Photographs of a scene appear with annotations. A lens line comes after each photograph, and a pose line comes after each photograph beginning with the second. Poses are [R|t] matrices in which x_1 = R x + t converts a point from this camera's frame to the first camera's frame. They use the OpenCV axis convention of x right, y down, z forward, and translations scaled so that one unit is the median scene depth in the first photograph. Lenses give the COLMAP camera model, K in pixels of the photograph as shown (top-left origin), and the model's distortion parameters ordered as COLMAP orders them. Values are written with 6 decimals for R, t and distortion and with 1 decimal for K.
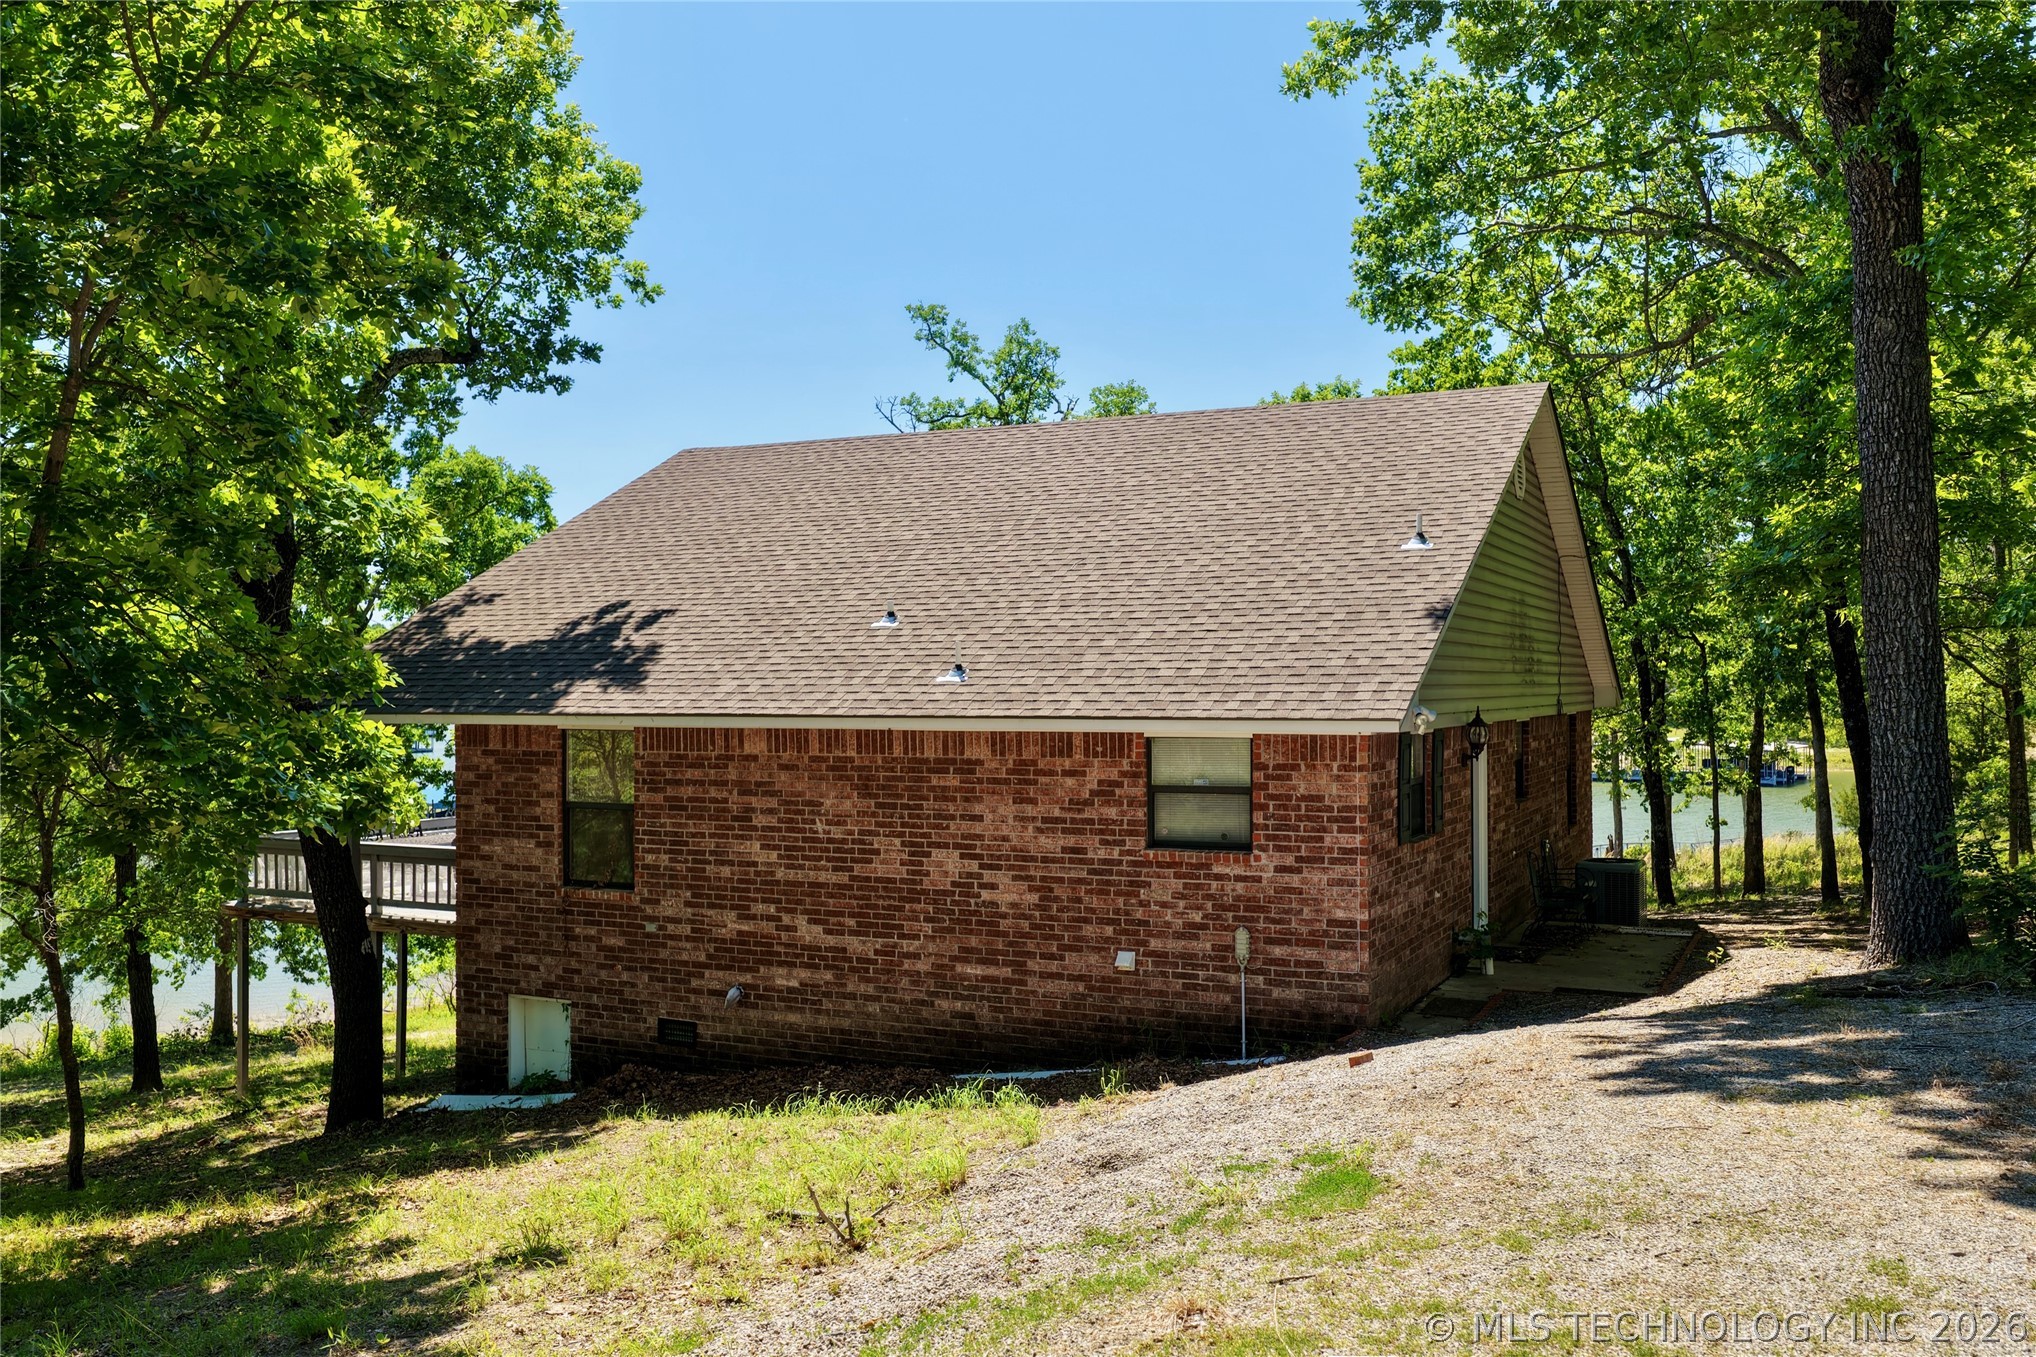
lens RADIAL K [[1680.9, 0, 1015.2], [0, 1680.9, 670.4], [0, 0, 1]] dist [-0.014980, 0.037185]
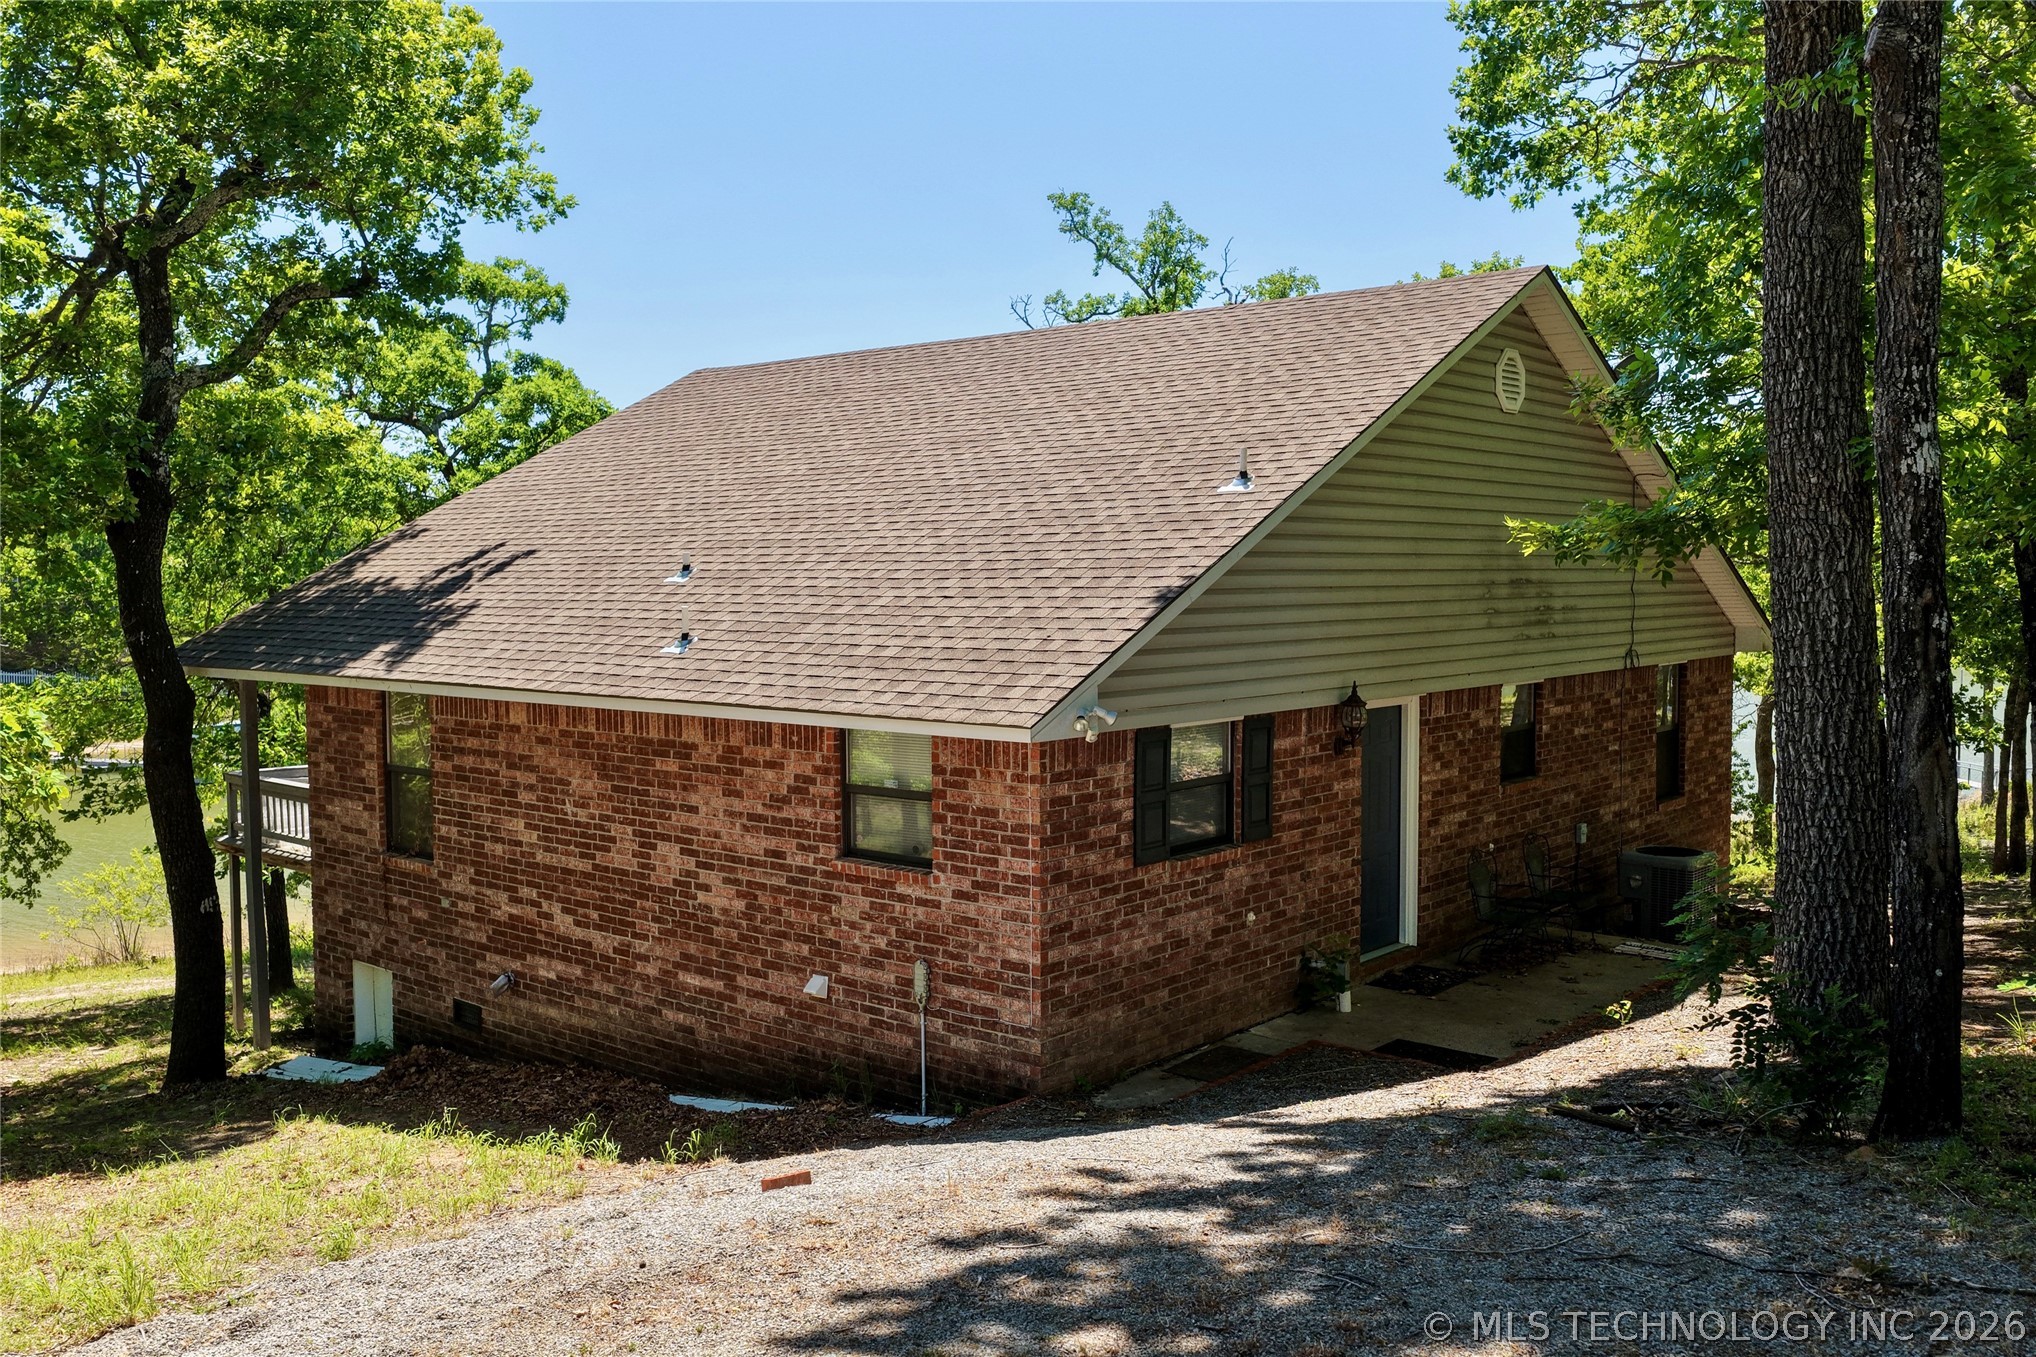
lens RADIAL K [[1680.9, 0, 1020.7], [0, 1680.9, 689.4], [0, 0, 1]] dist [-0.014980, 0.037185]
pose [[0.970350, 0.017873, -0.241041, 0.347643], [0.000969, 0.996966, 0.077827, -0.042213], [0.241701, -0.075753, 0.967389, 0.193959]]
